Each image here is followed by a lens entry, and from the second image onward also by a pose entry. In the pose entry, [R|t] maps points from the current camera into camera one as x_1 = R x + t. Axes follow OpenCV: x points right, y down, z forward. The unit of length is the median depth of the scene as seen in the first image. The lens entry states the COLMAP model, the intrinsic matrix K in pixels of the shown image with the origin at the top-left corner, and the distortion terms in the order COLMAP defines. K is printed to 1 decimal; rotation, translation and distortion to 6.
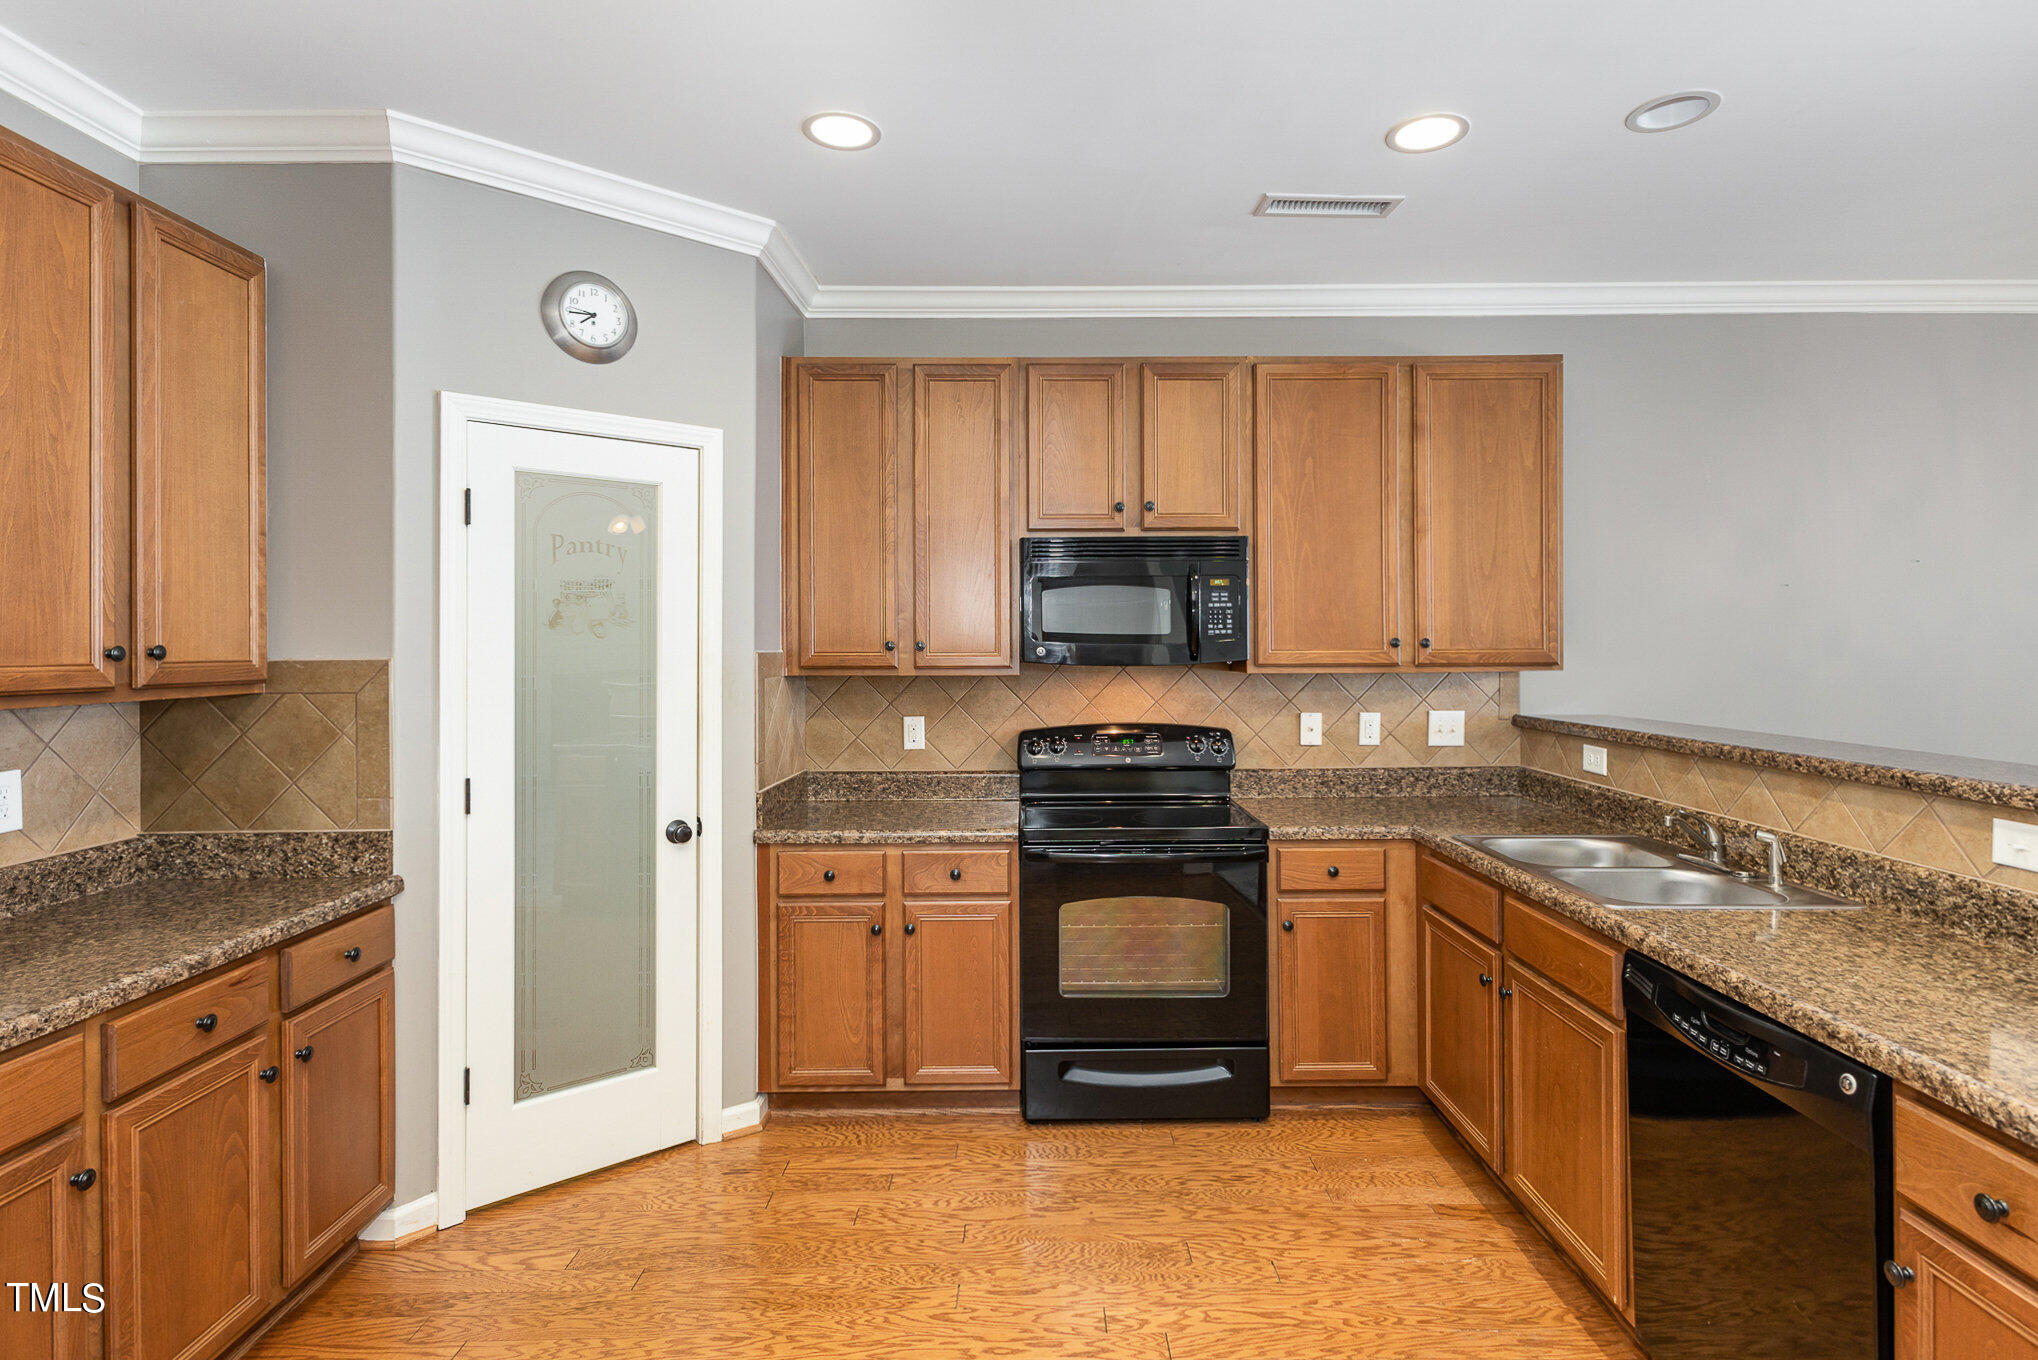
lens RADIAL K [[1040.6, 0, 1035.2], [0, 1040.6, 648.5], [0, 0, 1]] dist [0.008632, -0.002600]
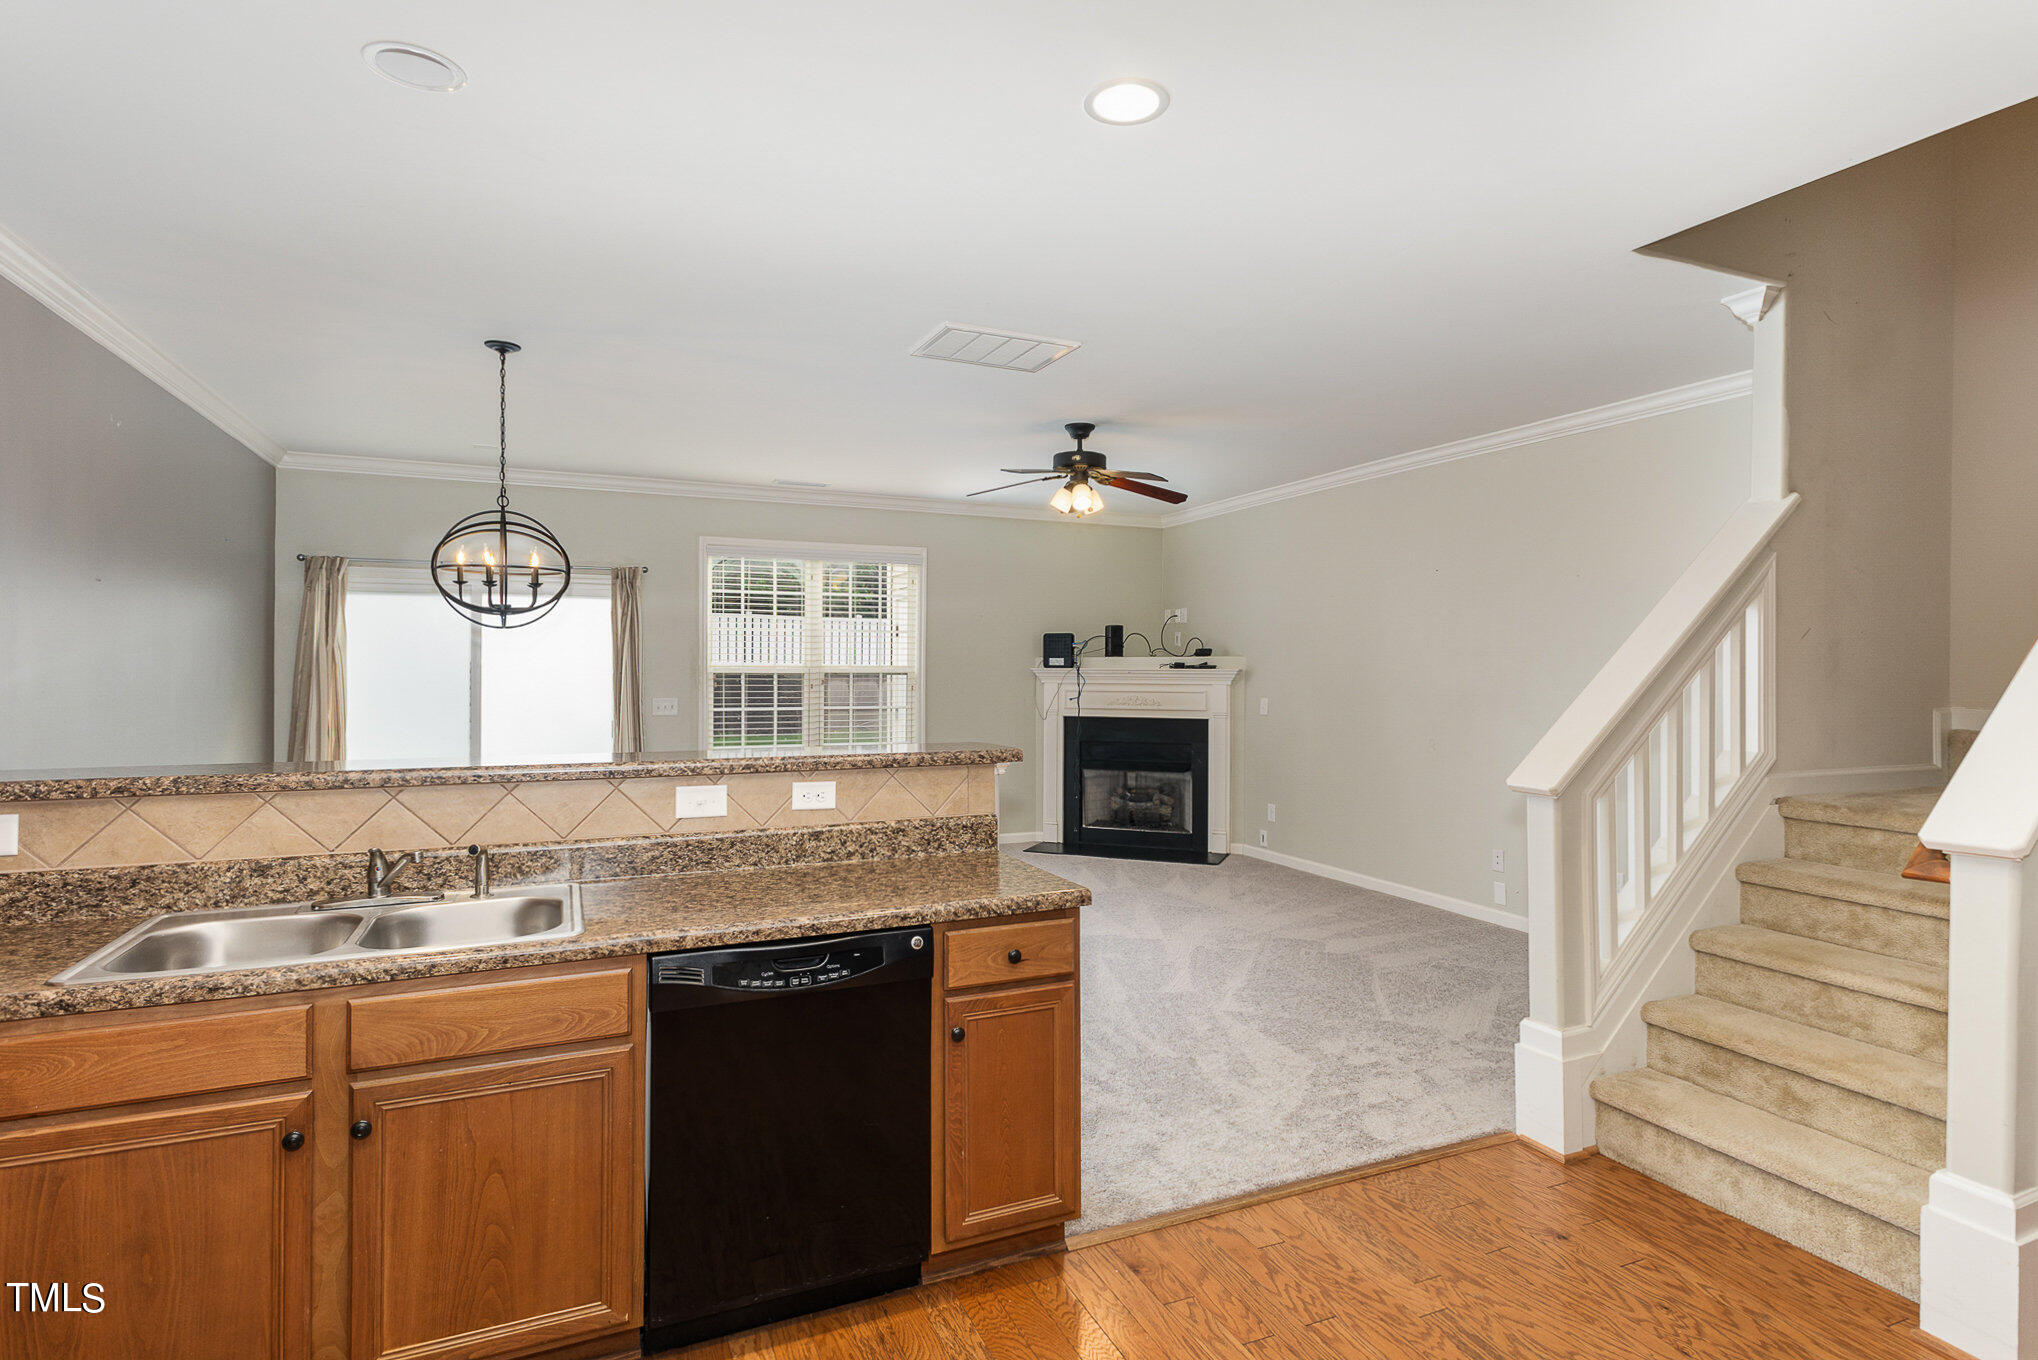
lens RADIAL K [[1056.0, 0, 1057.6], [0, 1056.0, 660.4], [0, 0, 1]] dist [0.016596, -0.004671]
pose [[-0.413989, 0.000727, 0.910282, -0.410616], [-0.004050, 0.999988, -0.002640, -0.003734], [-0.910273, -0.004780, -0.413981, 0.787643]]
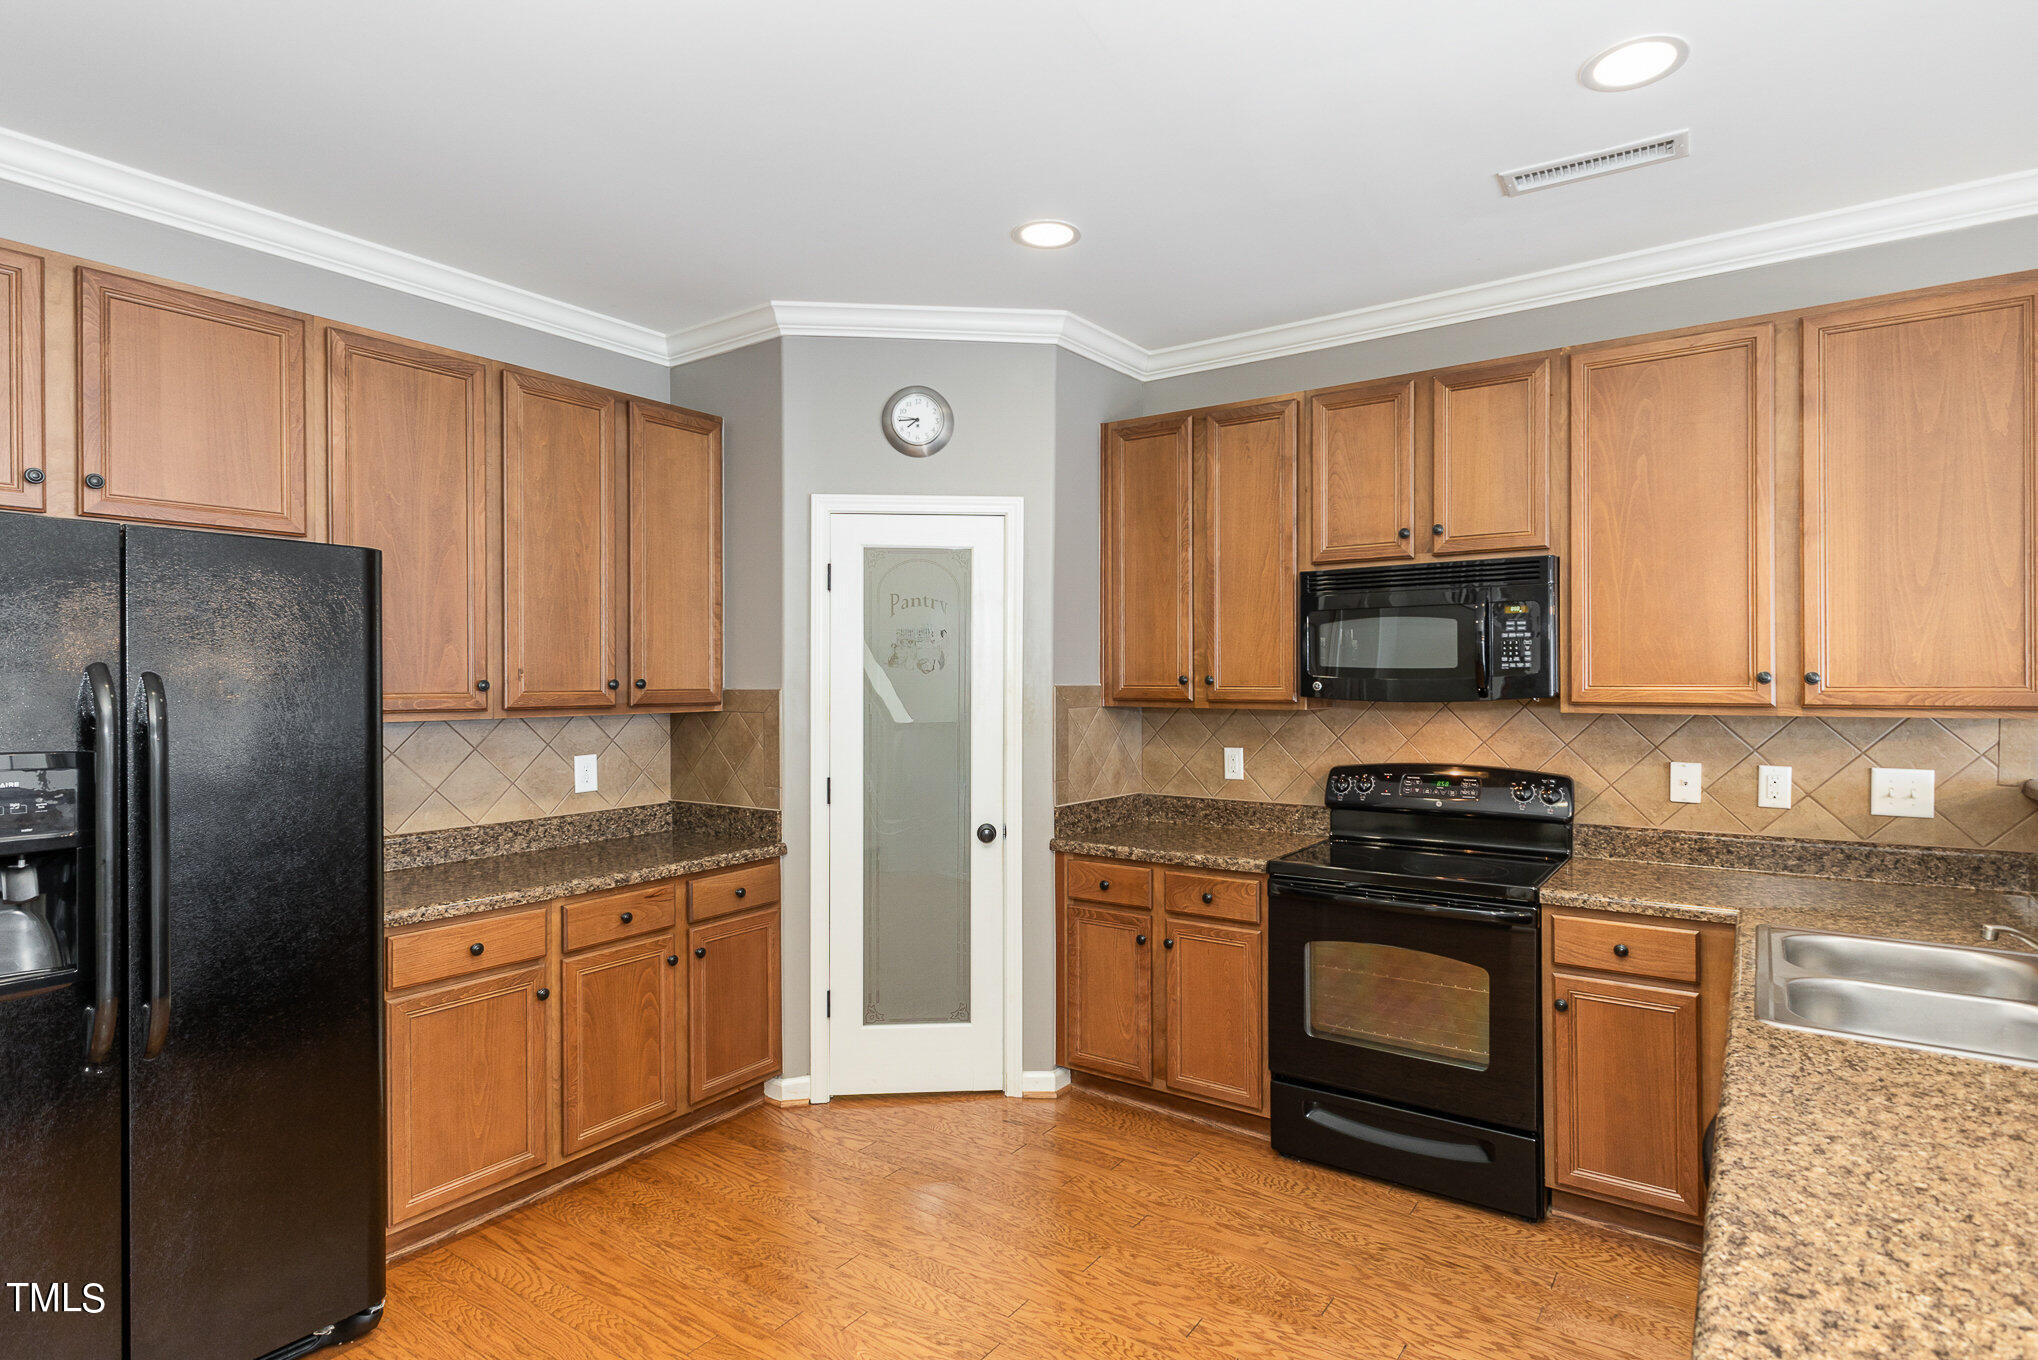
lens RADIAL K [[1040.6, 0, 1031.1], [0, 1040.6, 683.1], [0, 0, 1]] dist [0.008632, -0.002600]
pose [[0.816433, 0.004079, -0.577426, 0.431429], [-0.002574, 0.999991, 0.003424, -0.003324], [0.577435, -0.001309, 0.816436, 0.044151]]
